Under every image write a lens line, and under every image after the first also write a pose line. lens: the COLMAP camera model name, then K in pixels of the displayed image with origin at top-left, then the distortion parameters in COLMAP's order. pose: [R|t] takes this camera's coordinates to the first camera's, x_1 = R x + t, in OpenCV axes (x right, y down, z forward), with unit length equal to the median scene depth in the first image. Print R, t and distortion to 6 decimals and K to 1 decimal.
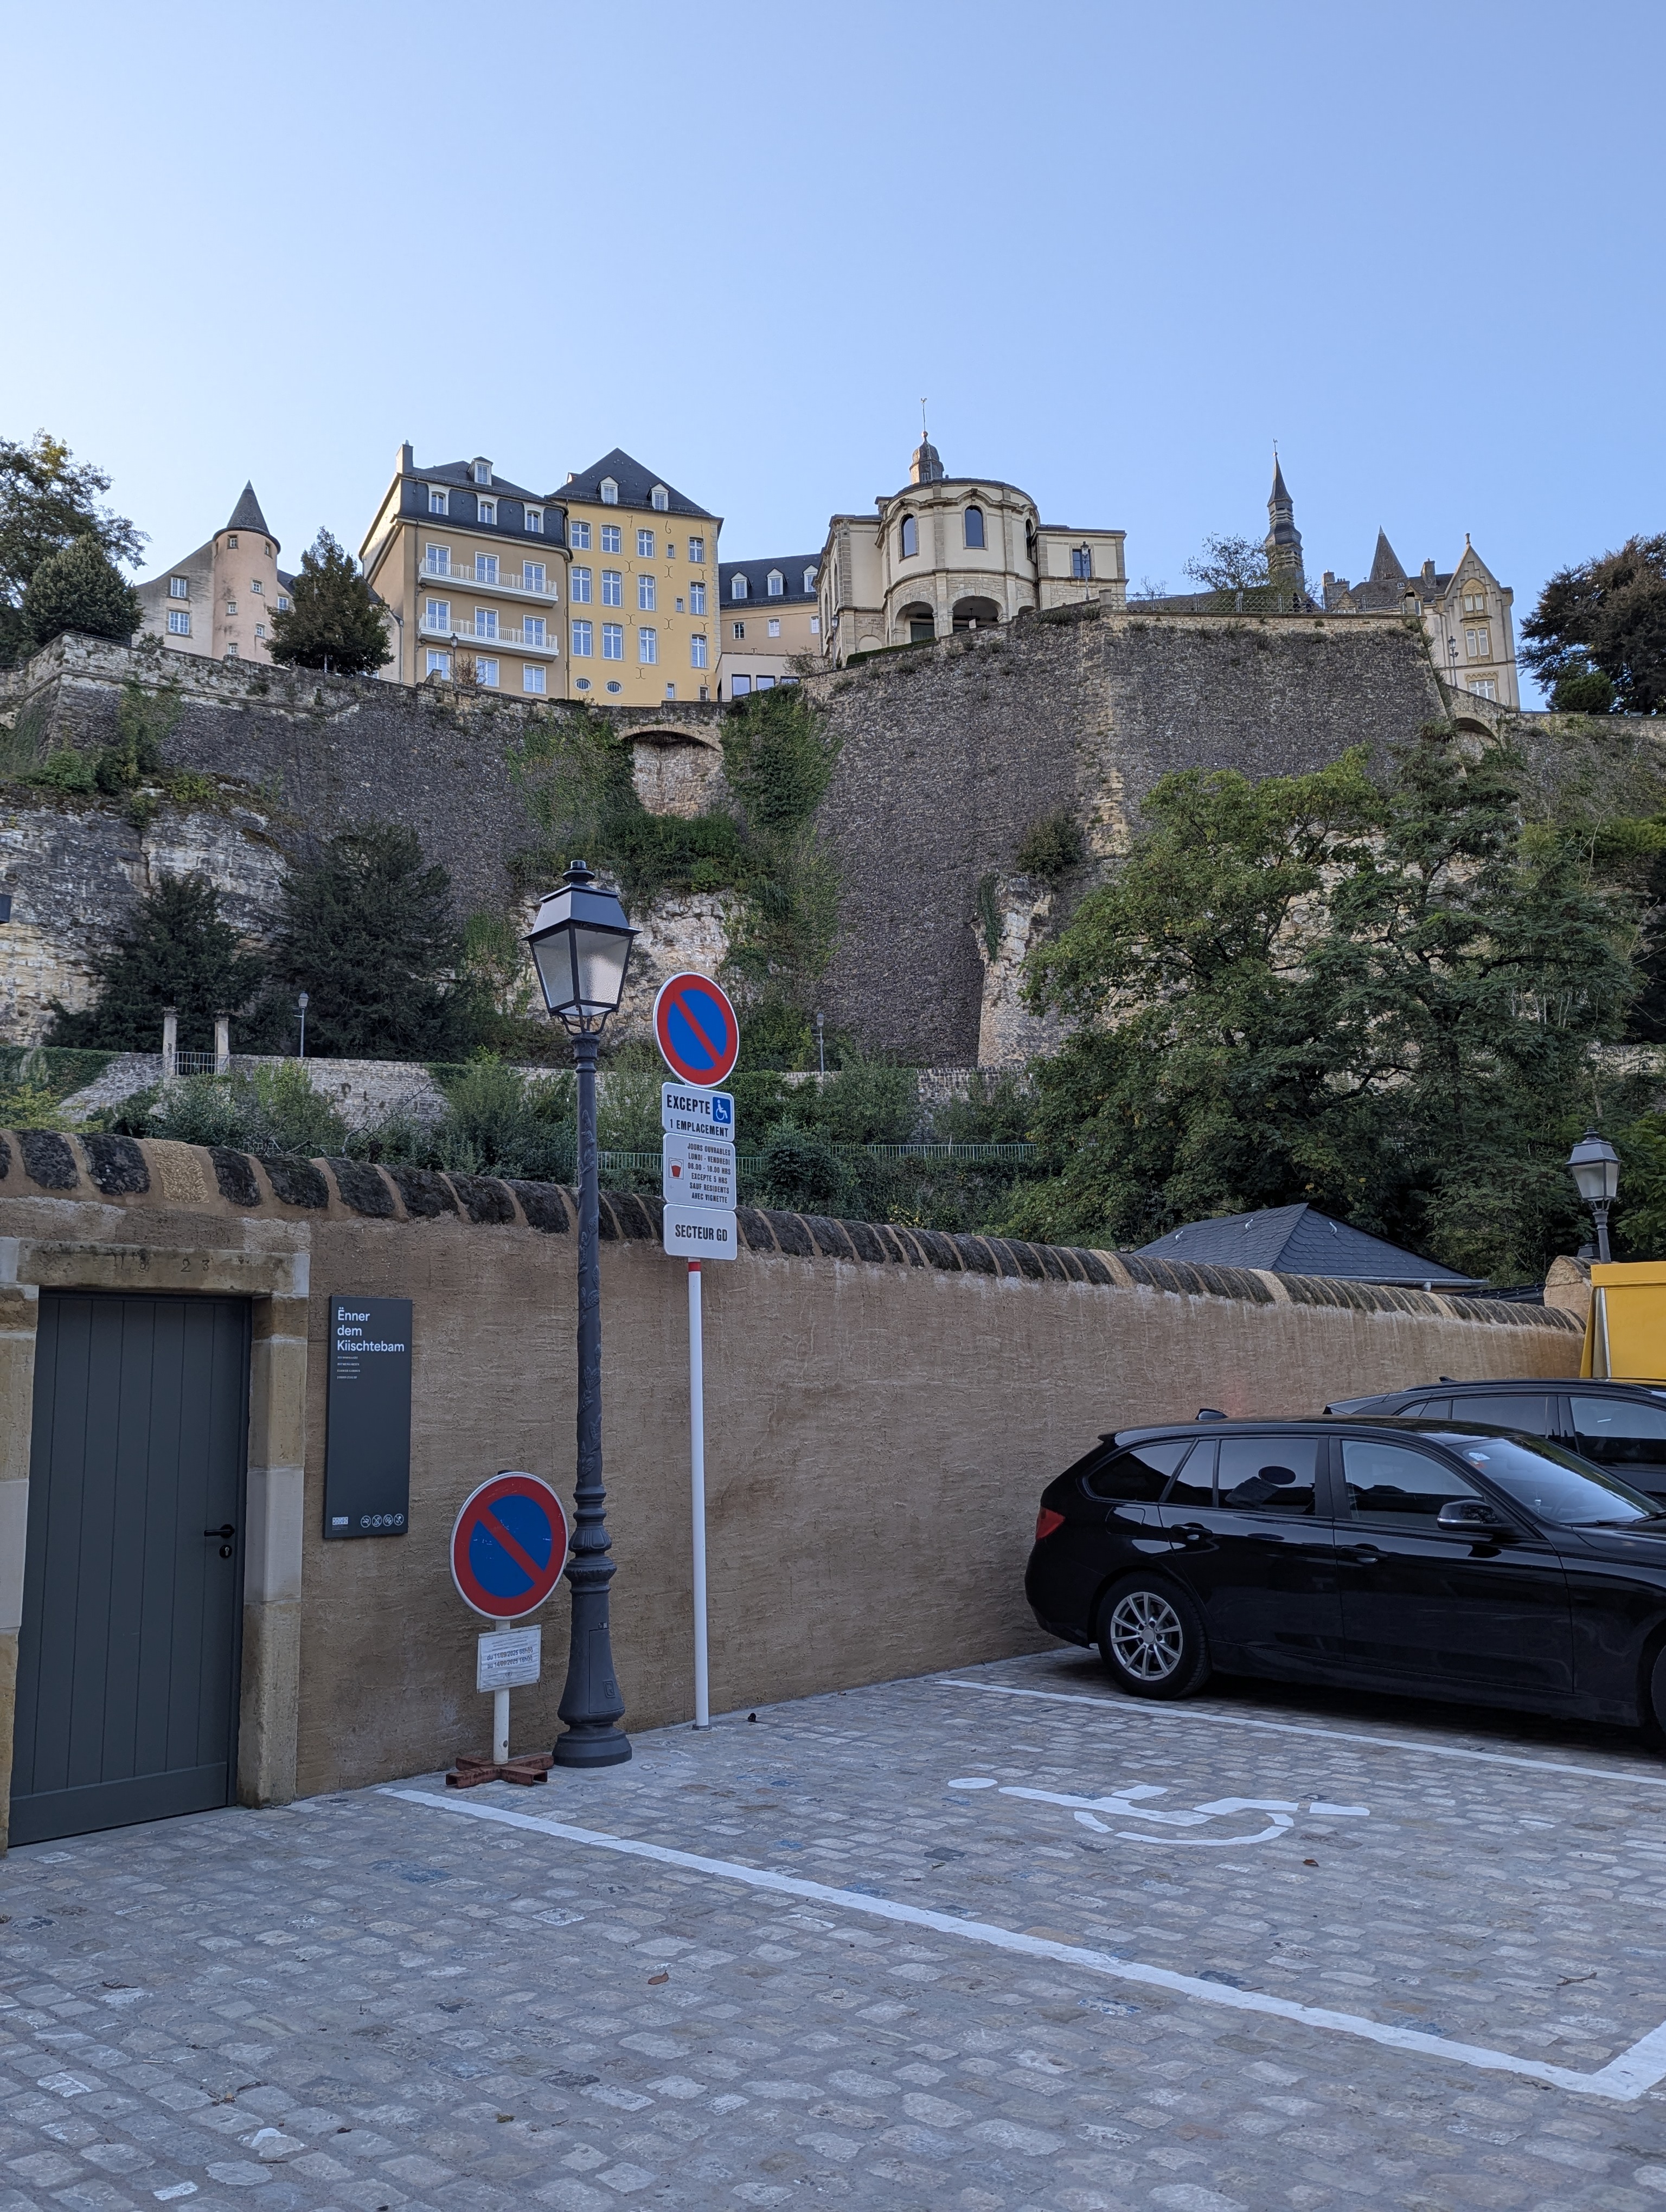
lens RADIAL K [[1655.3, 0, 833.7], [0, 1655.3, 1112.0], [0, 0, 1]] dist [0.040713, -0.019858]
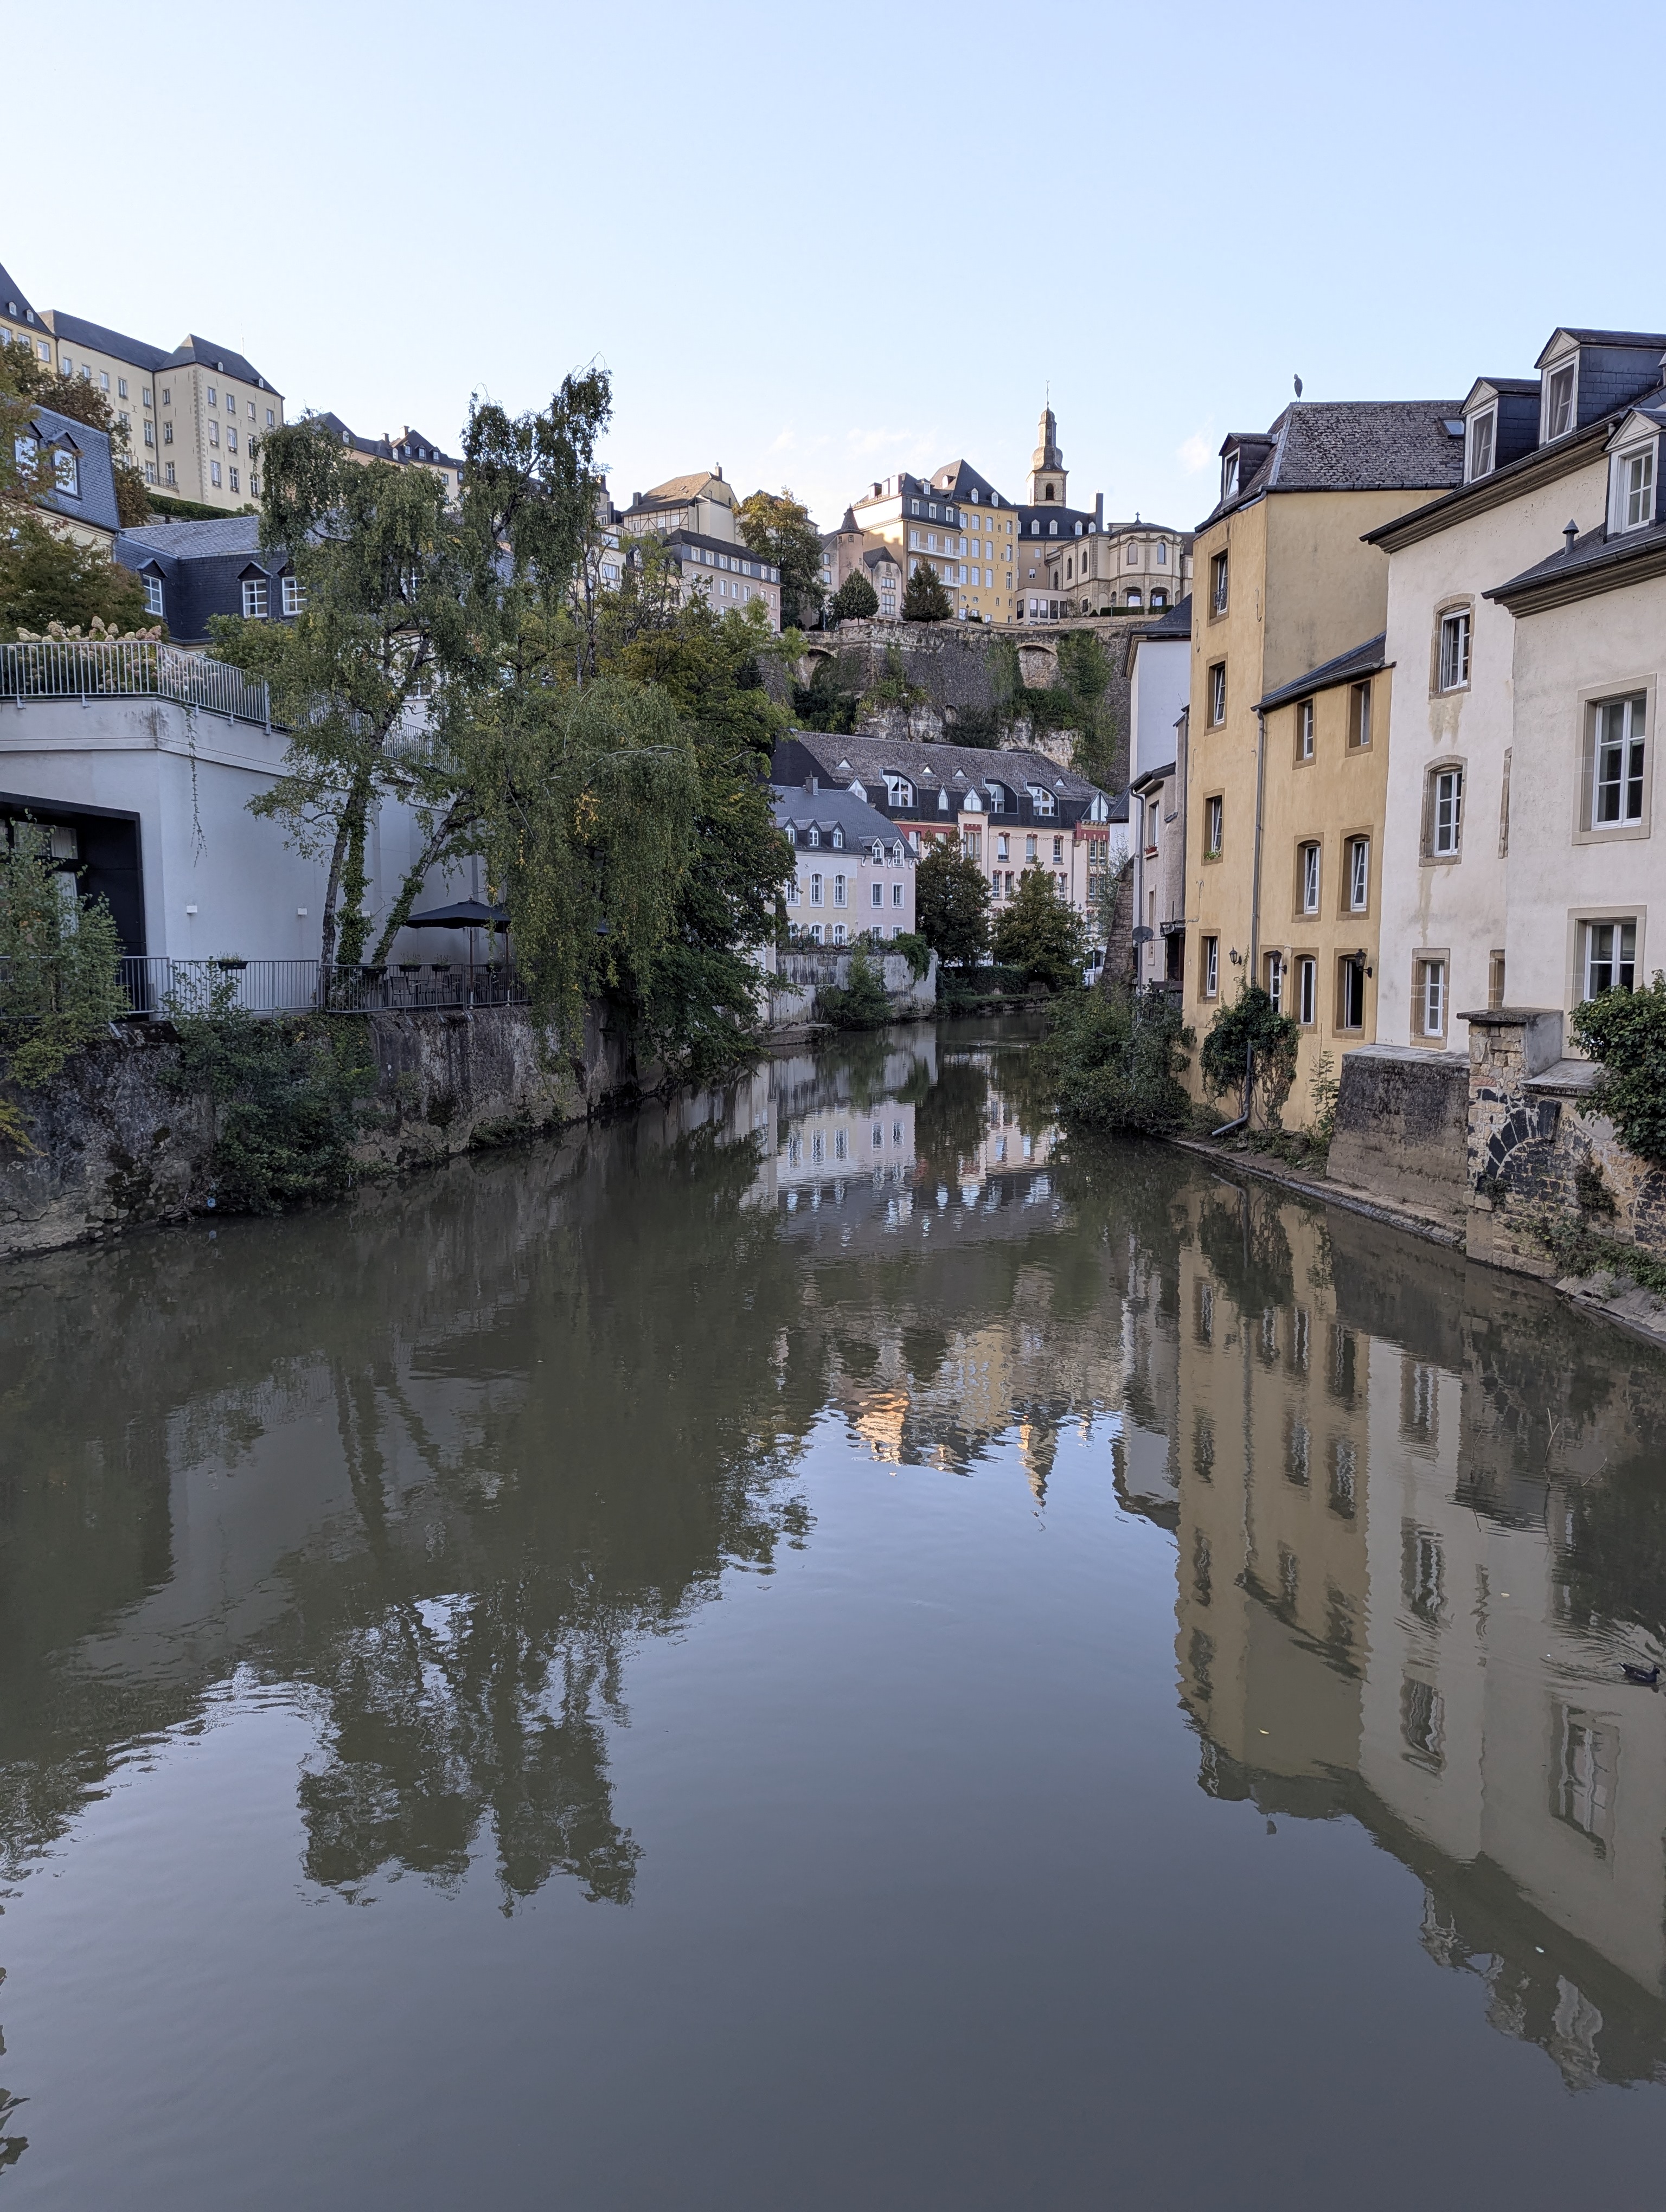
lens RADIAL K [[1655.3, 0, 818.8], [0, 1655.3, 1109.8], [0, 0, 1]] dist [0.040713, -0.019858]
pose [[0.963048, -0.012653, 0.269031, -1.004089], [-0.060693, 0.963006, 0.262557, -0.197374], [-0.262401, -0.269183, 0.926653, -1.192550]]
